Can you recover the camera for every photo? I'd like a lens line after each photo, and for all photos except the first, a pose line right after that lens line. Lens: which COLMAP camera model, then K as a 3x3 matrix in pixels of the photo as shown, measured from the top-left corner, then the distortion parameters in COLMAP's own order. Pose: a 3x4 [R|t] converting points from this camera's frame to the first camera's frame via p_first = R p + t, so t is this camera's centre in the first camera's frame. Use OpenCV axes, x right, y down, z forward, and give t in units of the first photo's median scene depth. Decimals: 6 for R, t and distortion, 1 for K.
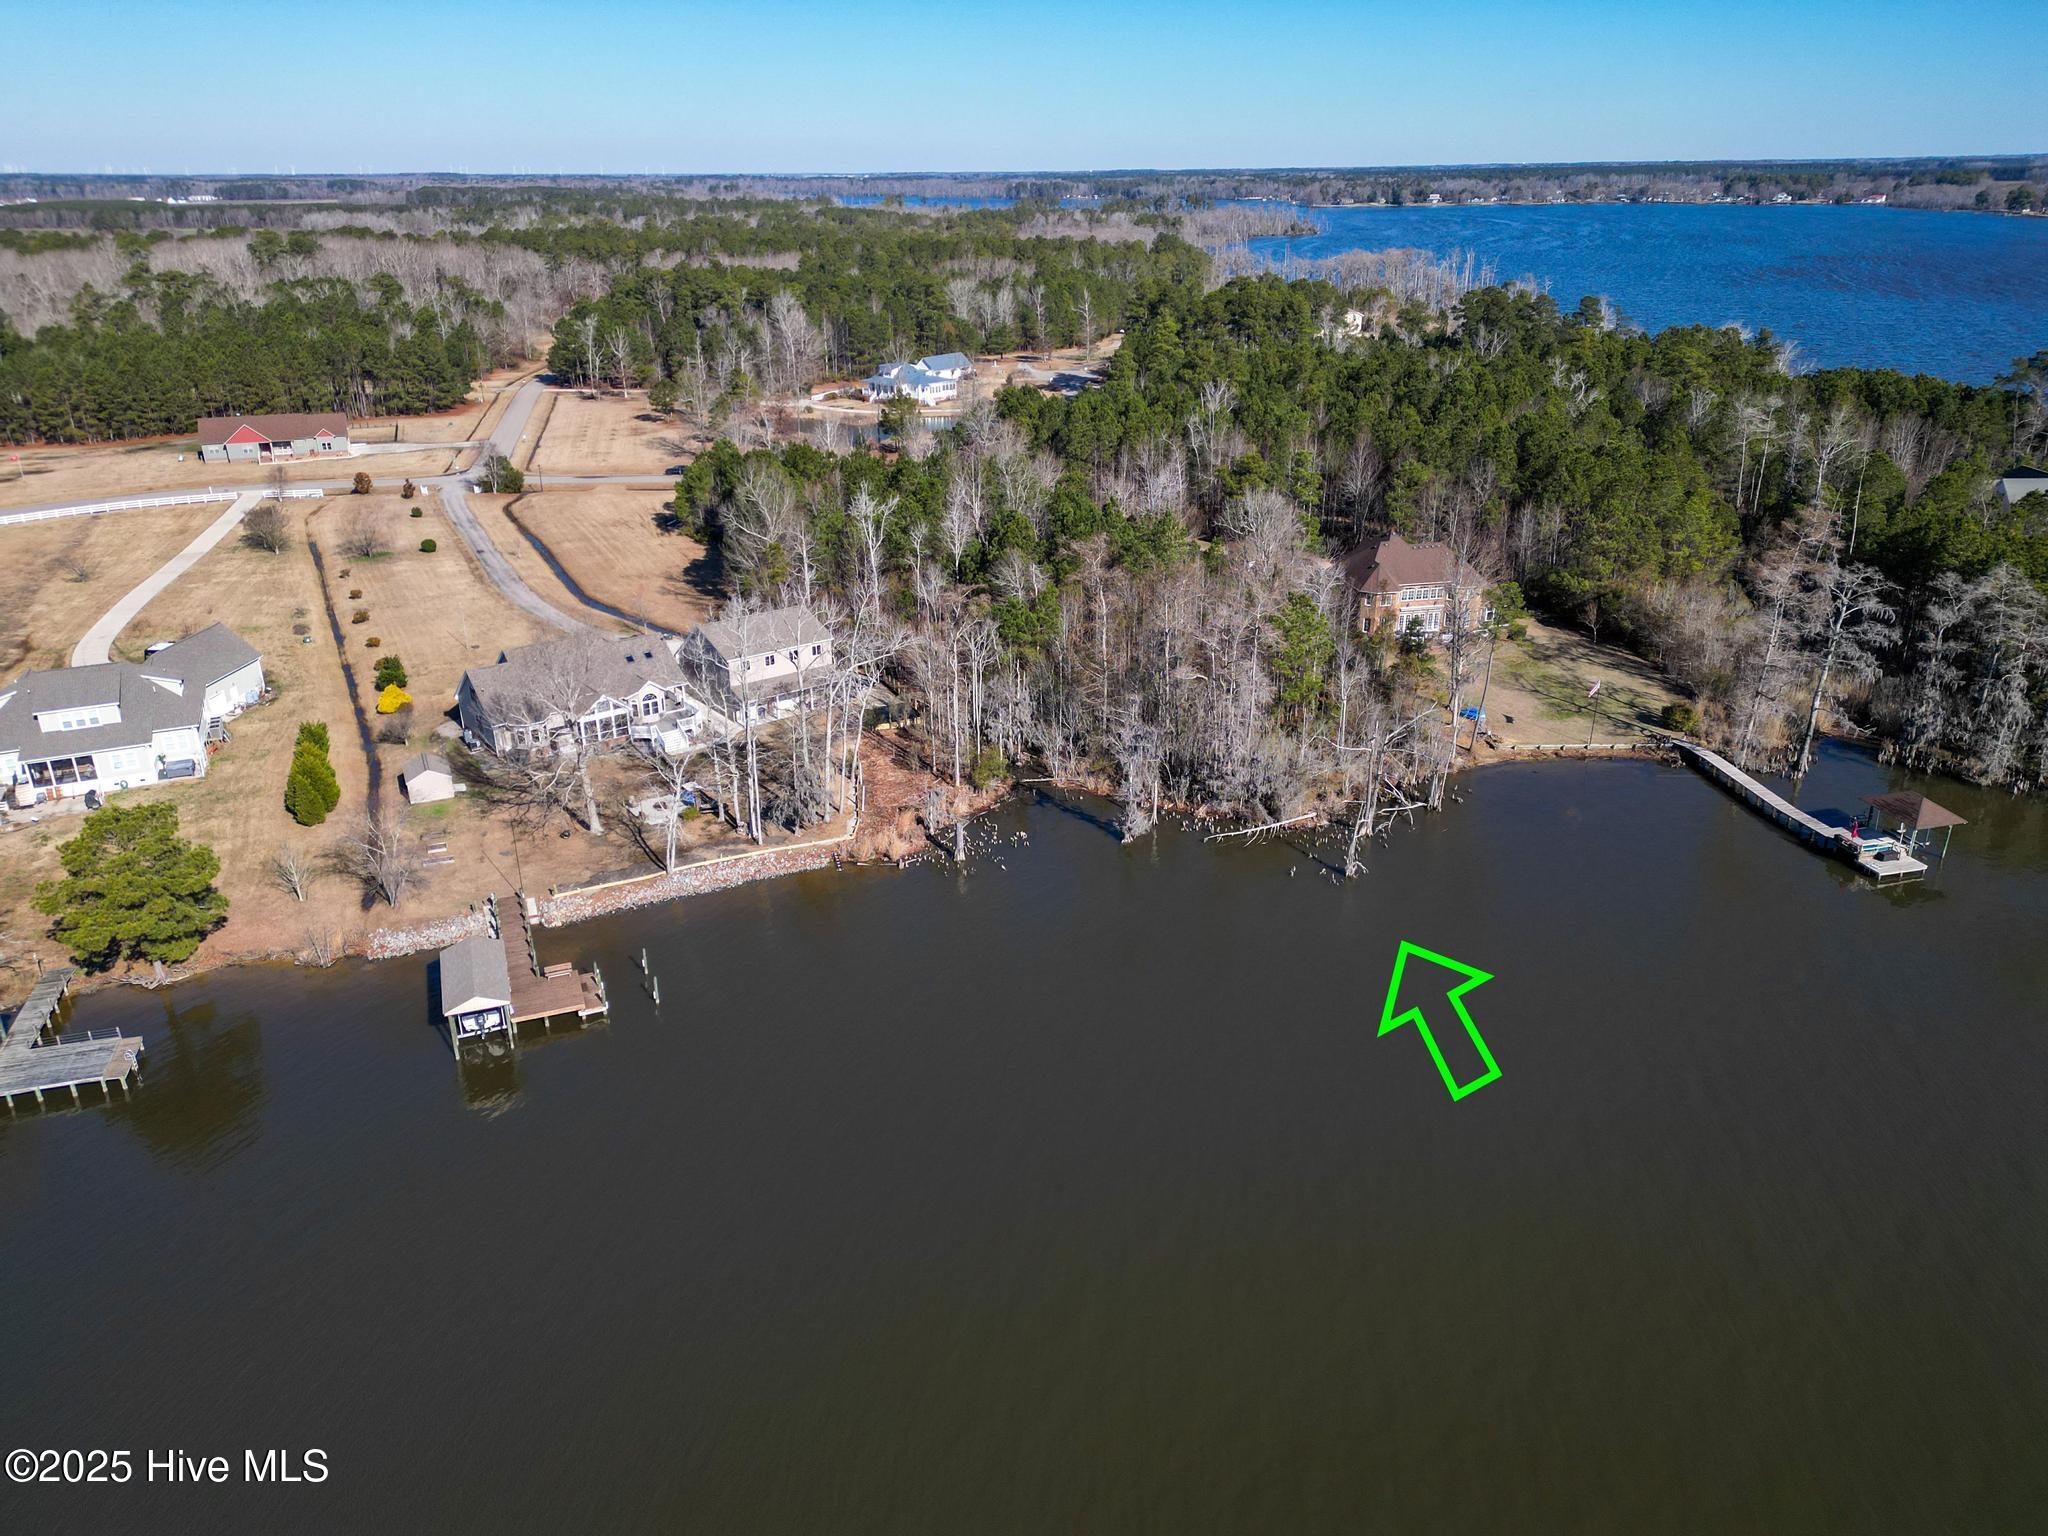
lens RADIAL K [[1430.8, 0, 1016.0], [0, 1430.8, 781.1], [0, 0, 1]] dist [0.076040, -0.058239]
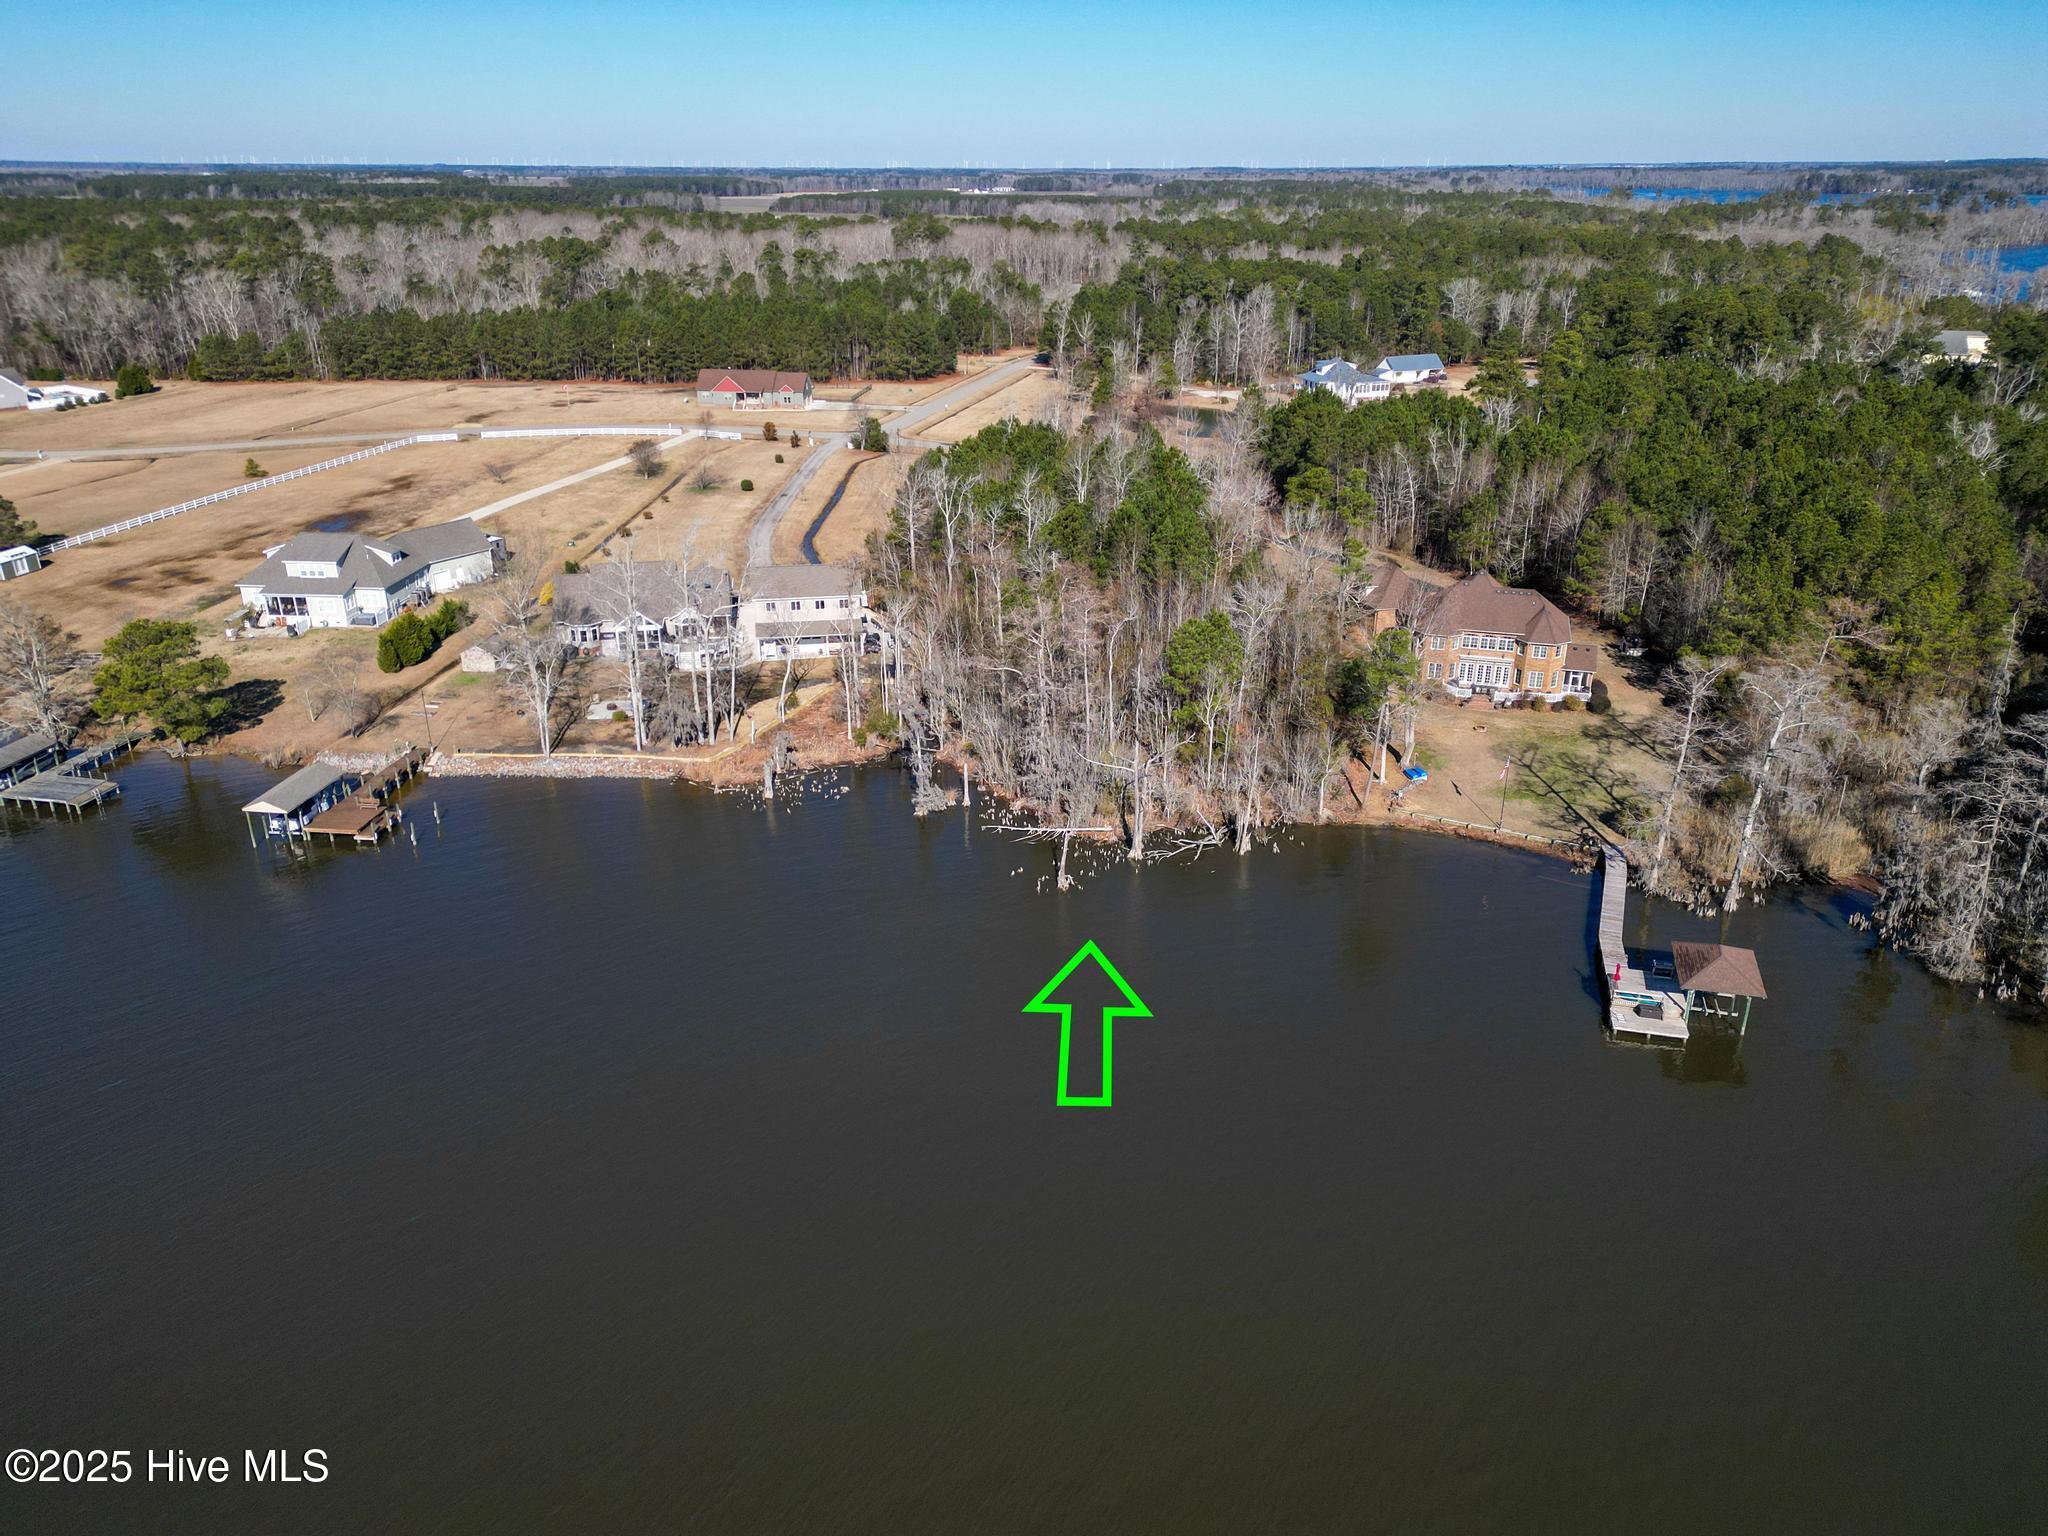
lens RADIAL K [[1430.8, 0, 1022.2], [0, 1430.8, 767.3], [0, 0, 1]] dist [0.076040, -0.058239]
pose [[0.881165, 0.190103, -0.432908, 0.266520], [-0.191532, 0.980639, 0.040775, -0.021733], [0.432278, 0.046987, 0.900516, 0.041459]]
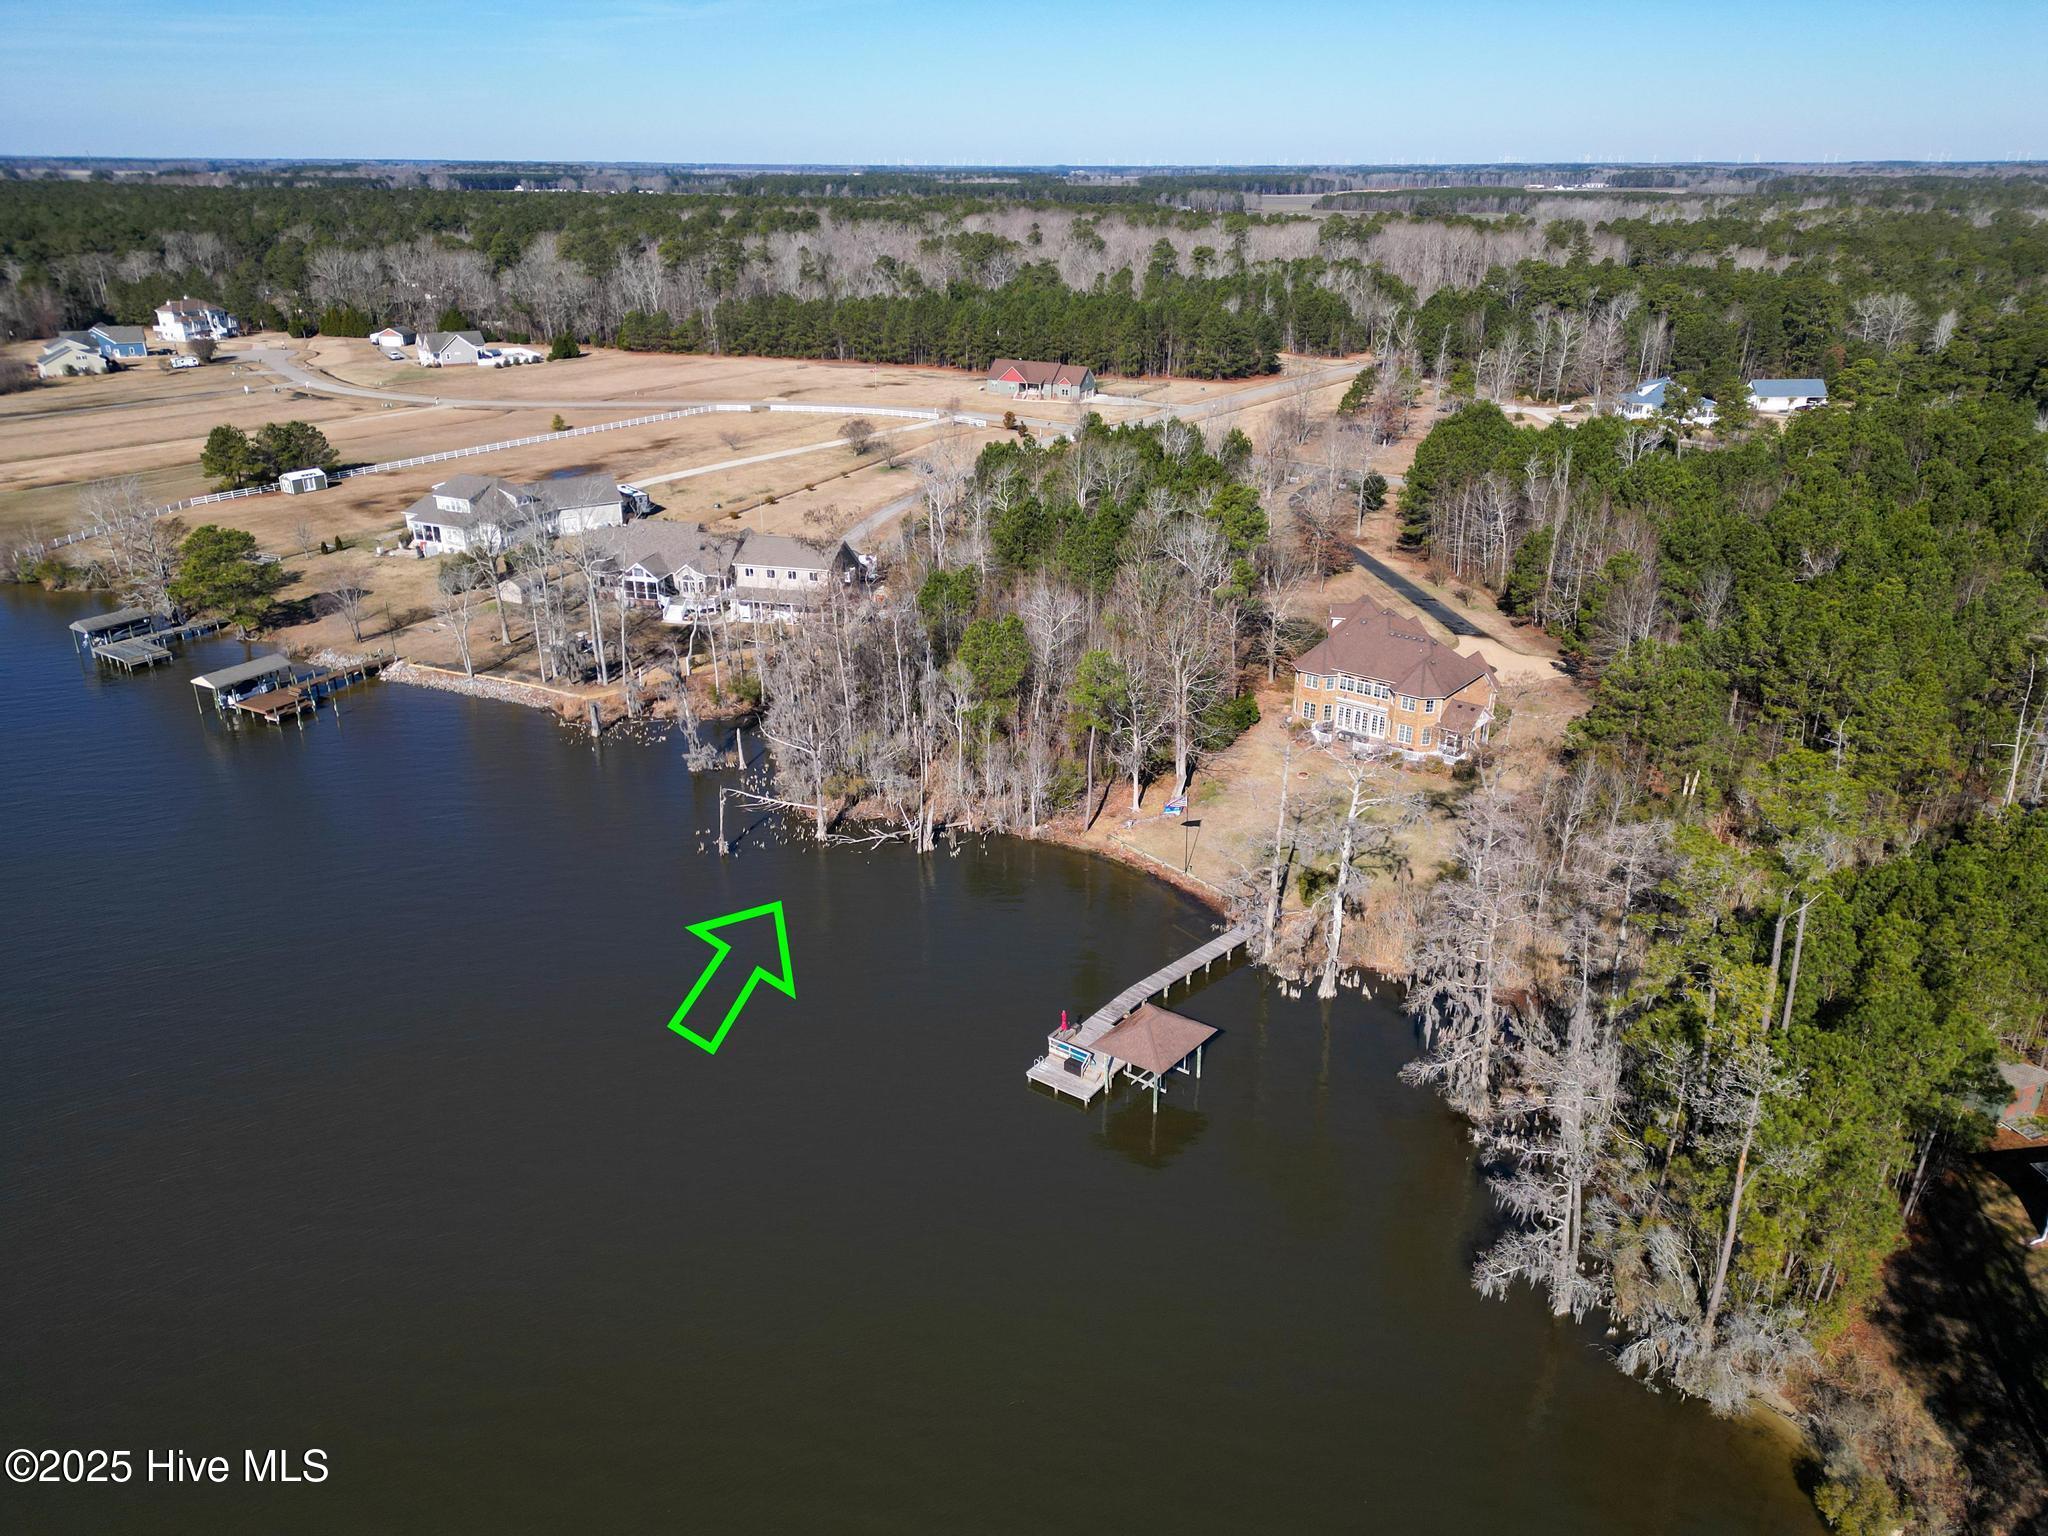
lens RADIAL K [[1430.8, 0, 1026.6], [0, 1430.8, 770.4], [0, 0, 1]] dist [0.076040, -0.058239]
pose [[0.638391, 0.308465, -0.705200, 0.466683], [-0.307805, 0.942048, 0.133421, -0.084254], [0.705488, 0.131889, 0.696342, 0.183755]]
